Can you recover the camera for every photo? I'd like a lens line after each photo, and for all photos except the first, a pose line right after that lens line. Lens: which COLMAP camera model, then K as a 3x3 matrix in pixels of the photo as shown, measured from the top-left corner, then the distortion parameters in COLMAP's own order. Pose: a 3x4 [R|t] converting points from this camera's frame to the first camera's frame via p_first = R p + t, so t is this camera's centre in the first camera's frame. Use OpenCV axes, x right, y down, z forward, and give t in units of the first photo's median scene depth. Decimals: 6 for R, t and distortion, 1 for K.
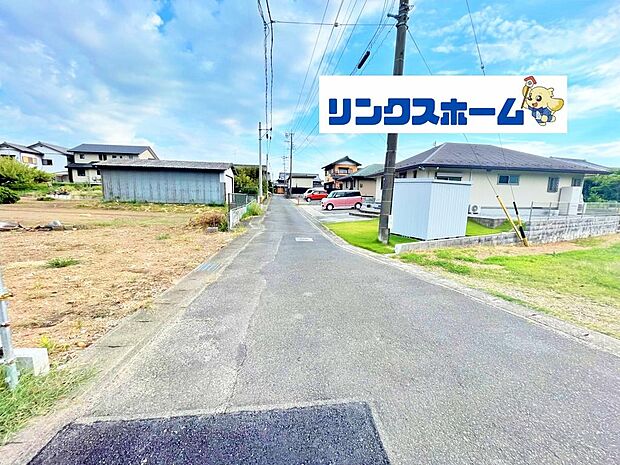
lens RADIAL K [[249.4, 0, 307.8], [0, 249.4, 233.3], [0, 0, 1]] dist [-0.002439, -0.000260]
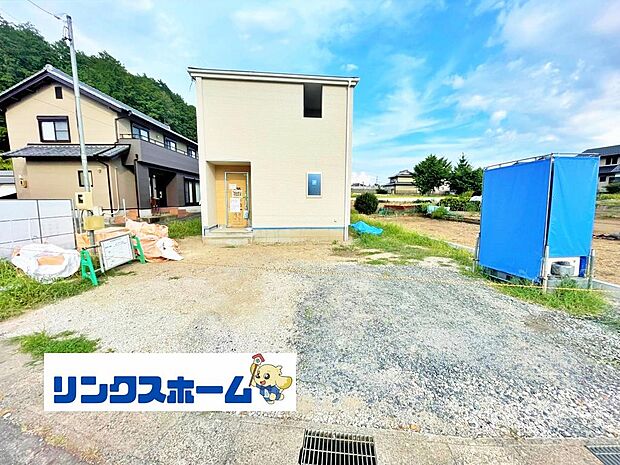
lens RADIAL K [[249.4, 0, 306.1], [0, 249.4, 233.7], [0, 0, 1]] dist [-0.002439, -0.000260]
pose [[0.062498, 0.117893, -0.991058, -0.028625], [-0.149046, 0.982966, 0.107532, 0.020903], [0.986853, 0.140992, 0.079005, -0.180923]]
